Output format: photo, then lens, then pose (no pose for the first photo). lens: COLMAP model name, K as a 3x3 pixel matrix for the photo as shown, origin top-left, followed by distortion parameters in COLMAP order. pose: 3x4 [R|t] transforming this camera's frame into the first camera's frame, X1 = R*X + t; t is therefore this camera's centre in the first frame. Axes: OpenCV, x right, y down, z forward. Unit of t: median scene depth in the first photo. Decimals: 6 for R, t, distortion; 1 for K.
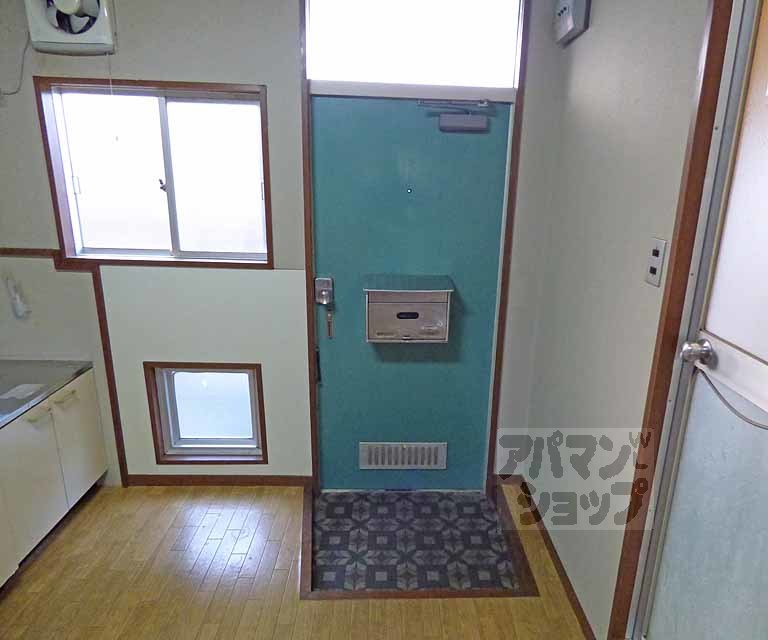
lens RADIAL K [[525.1, 0, 407.3], [0, 525.1, 320.3], [0, 0, 1]] dist [-0.021955, -0.001276]
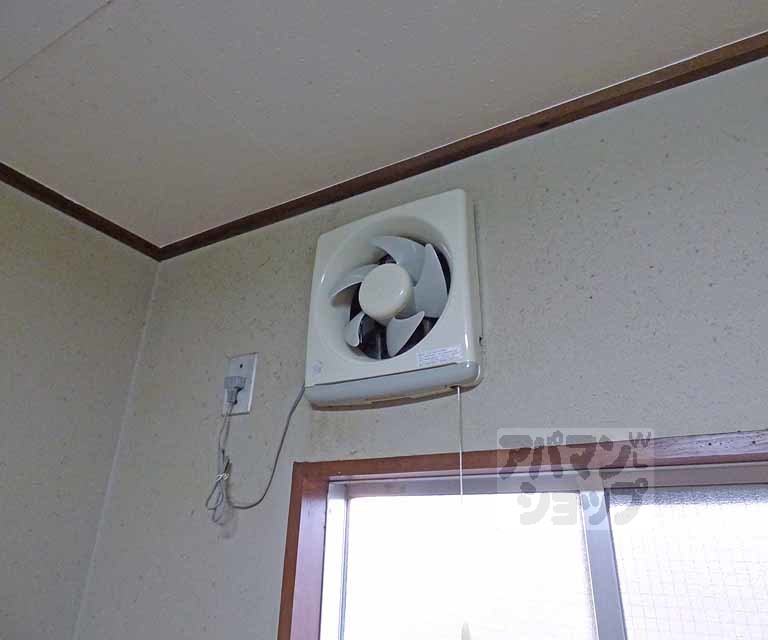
lens RADIAL K [[525.1, 0, 407.3], [0, 525.1, 320.3], [0, 0, 1]] dist [-0.021955, -0.001276]
pose [[0.857329, -0.225693, -0.462654, -0.410788], [-0.125557, 0.779935, -0.613137, -0.305141], [0.499221, 0.583750, 0.640324, 0.686941]]
